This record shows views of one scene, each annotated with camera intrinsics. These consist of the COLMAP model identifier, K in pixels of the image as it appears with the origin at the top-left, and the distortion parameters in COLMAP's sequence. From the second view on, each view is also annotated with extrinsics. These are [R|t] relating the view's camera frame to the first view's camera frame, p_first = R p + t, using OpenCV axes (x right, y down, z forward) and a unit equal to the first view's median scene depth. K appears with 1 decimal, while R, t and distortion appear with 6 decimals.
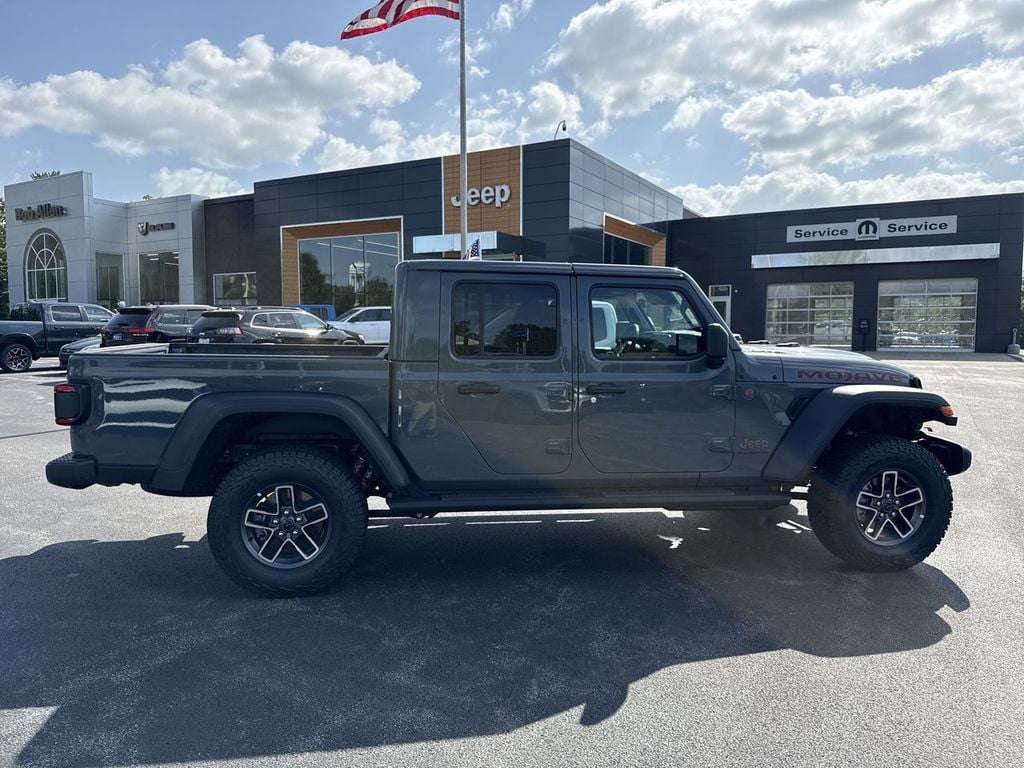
lens RADIAL K [[739.5, 0, 507.6], [0, 739.5, 384.7], [0, 0, 1]] dist [0.036433, -0.070383]
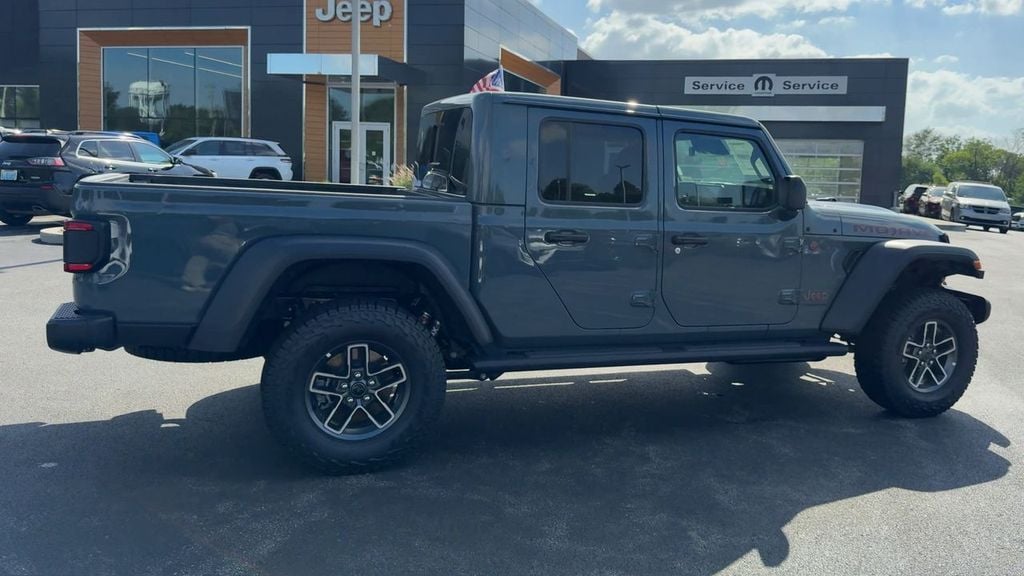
lens RADIAL K [[828.3, 0, 608.6], [0, 828.3, 282.4], [0, 0, 1]] dist [0.118507, -0.214168]
pose [[0.958107, 0.002478, 0.286399, -0.256359], [-0.016512, 0.998777, 0.046597, 0.012313], [-0.285933, -0.049374, 0.956977, -0.006392]]
